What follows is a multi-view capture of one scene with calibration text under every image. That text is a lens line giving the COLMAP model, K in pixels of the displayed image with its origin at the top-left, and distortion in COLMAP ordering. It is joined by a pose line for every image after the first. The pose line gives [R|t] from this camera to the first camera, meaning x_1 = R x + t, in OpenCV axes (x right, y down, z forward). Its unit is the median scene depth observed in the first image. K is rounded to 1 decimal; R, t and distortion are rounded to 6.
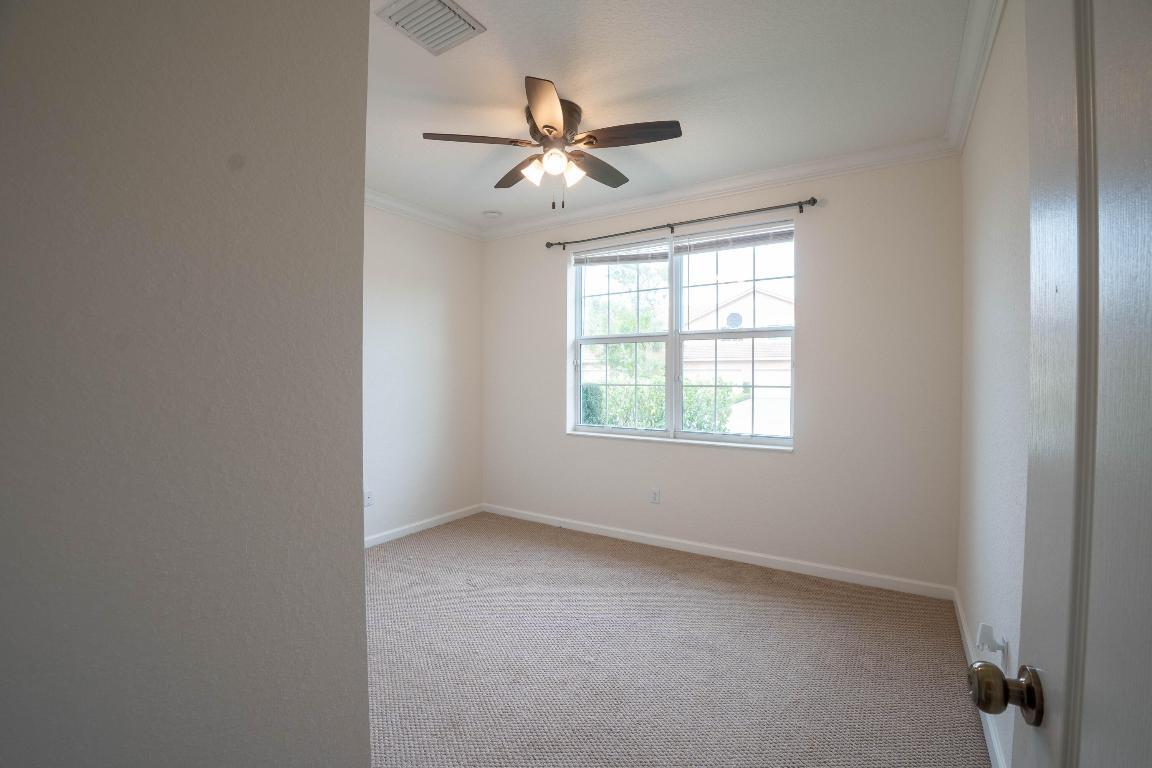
lens RADIAL K [[497.6, 0, 581.0], [0, 497.6, 385.1], [0, 0, 1]] dist [-0.076269, 0.017565]
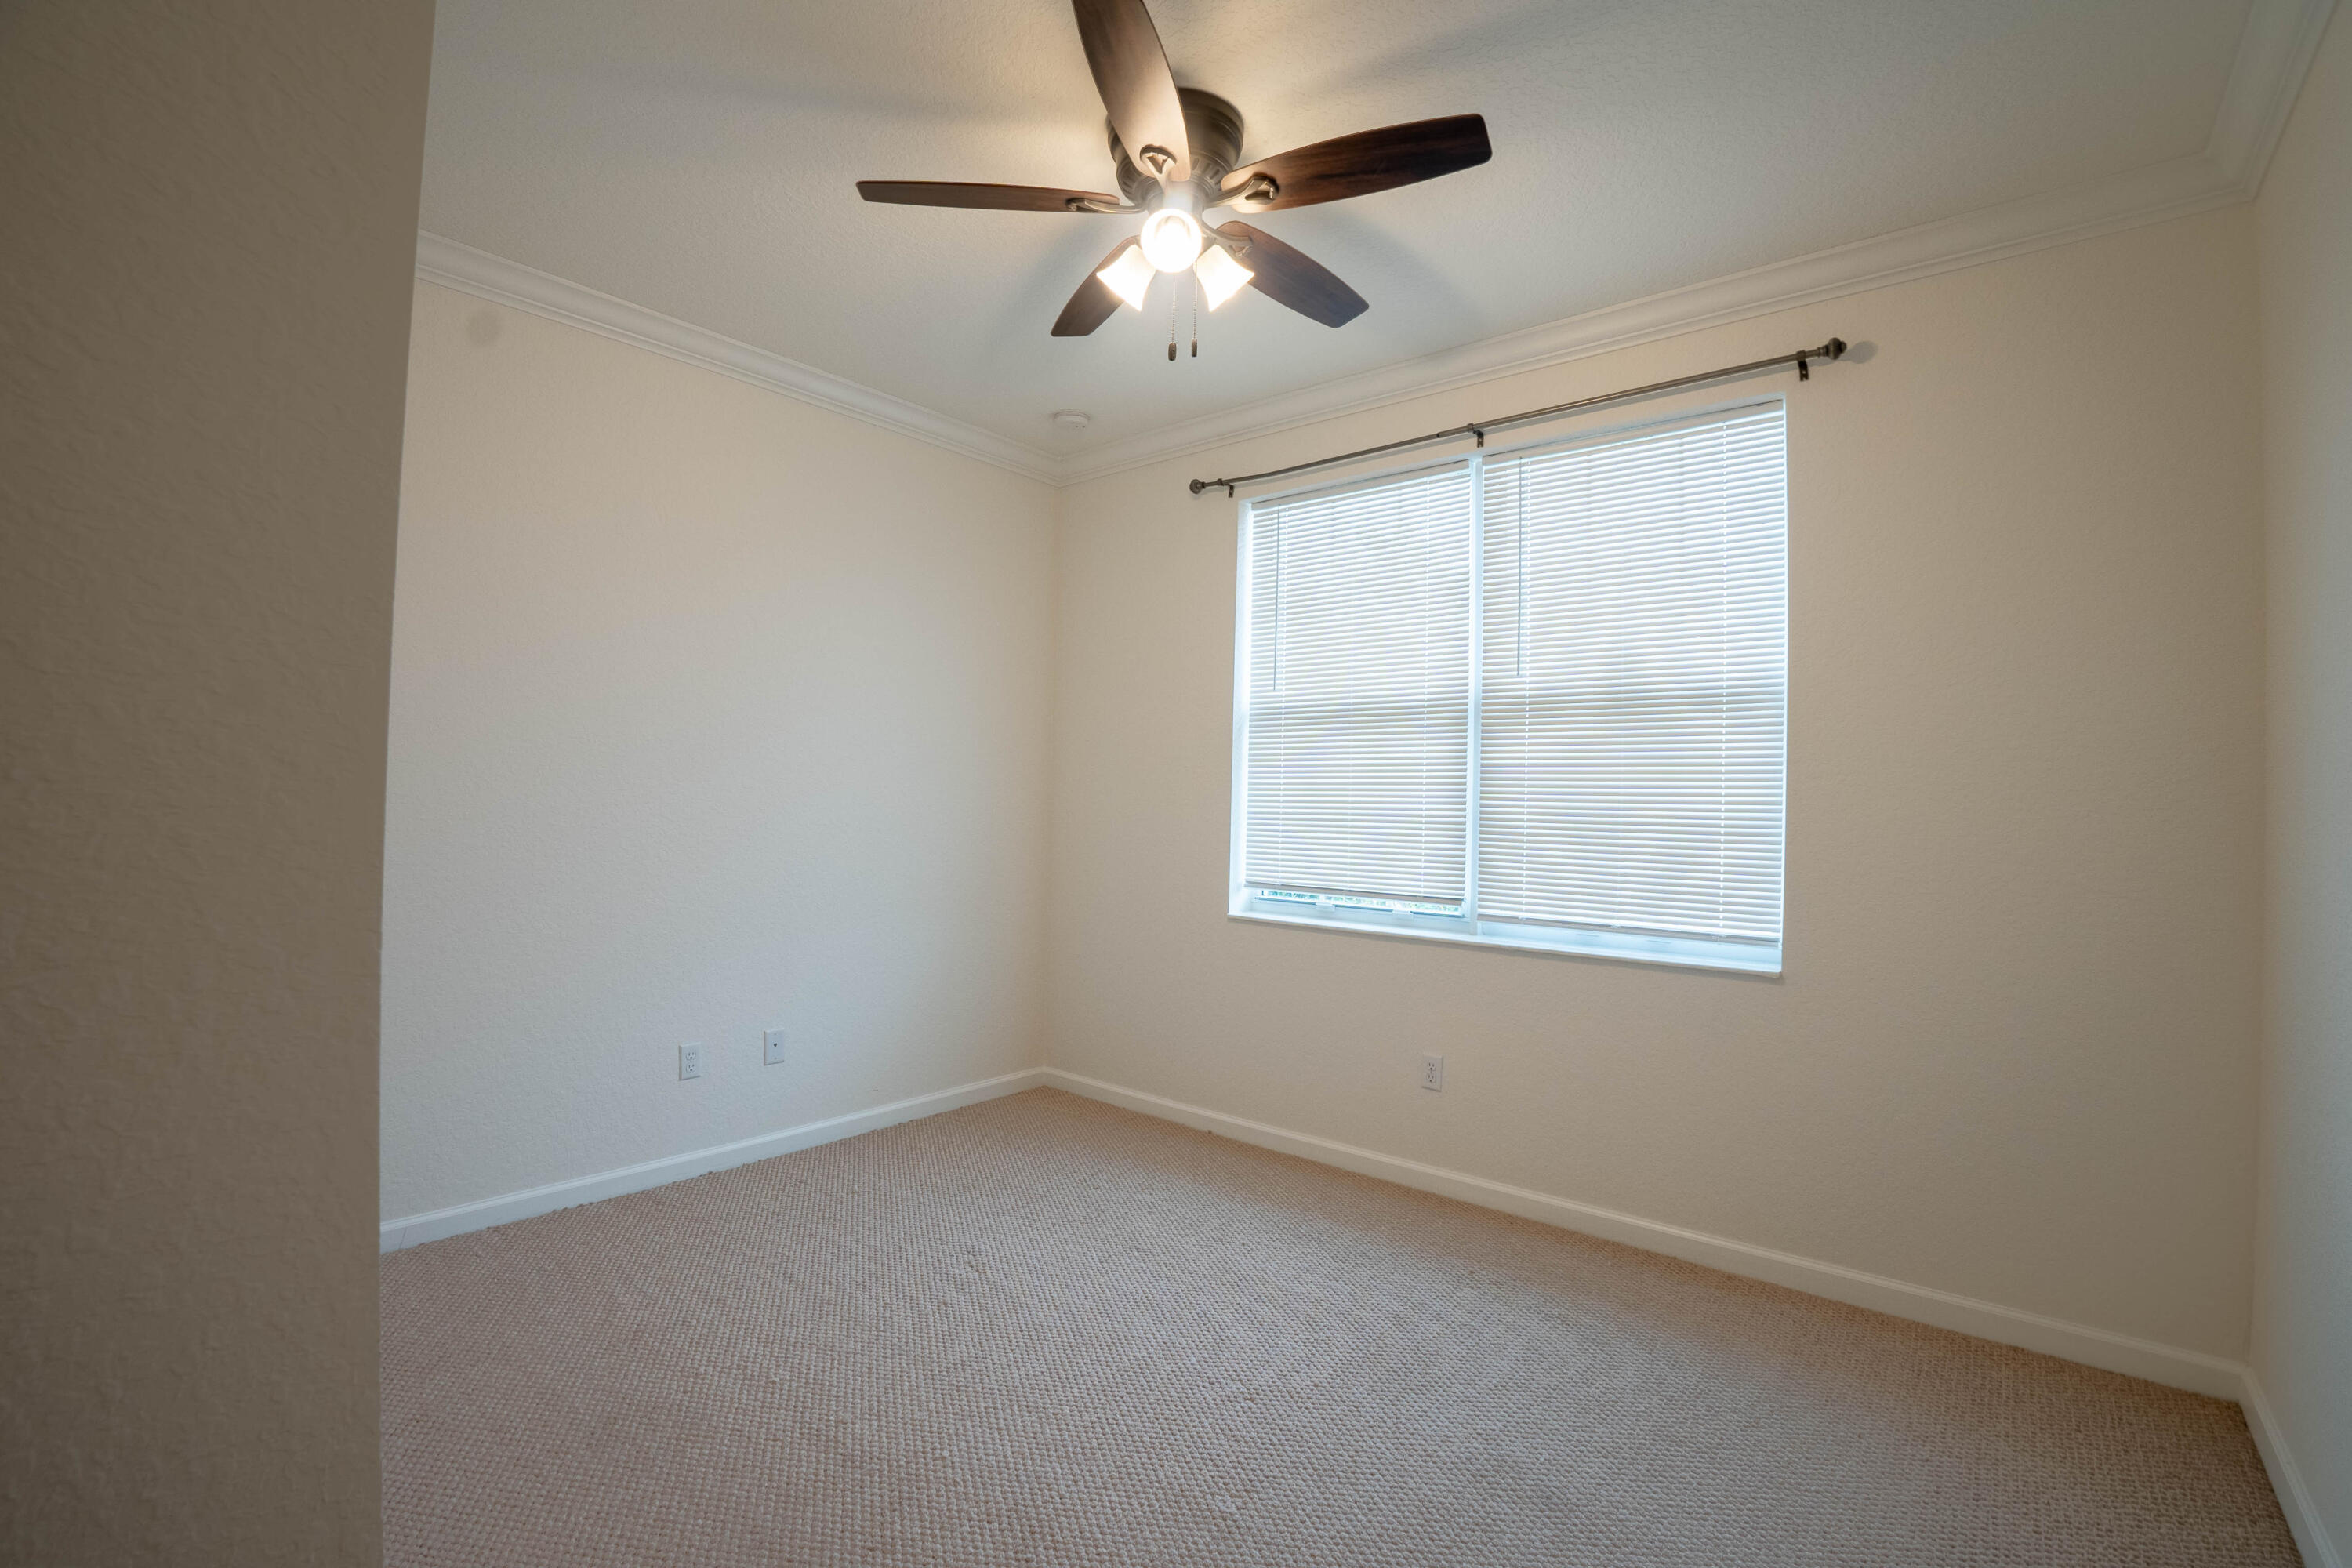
lens RADIAL K [[1015.9, 0, 1186.2], [0, 1015.9, 786.3], [0, 0, 1]] dist [-0.076269, 0.017565]
pose [[0.993014, 0.017260, -0.116730, 0.057108], [-0.020818, 0.999353, -0.029330, 0.017530], [0.116148, 0.031555, 0.992731, 0.183258]]
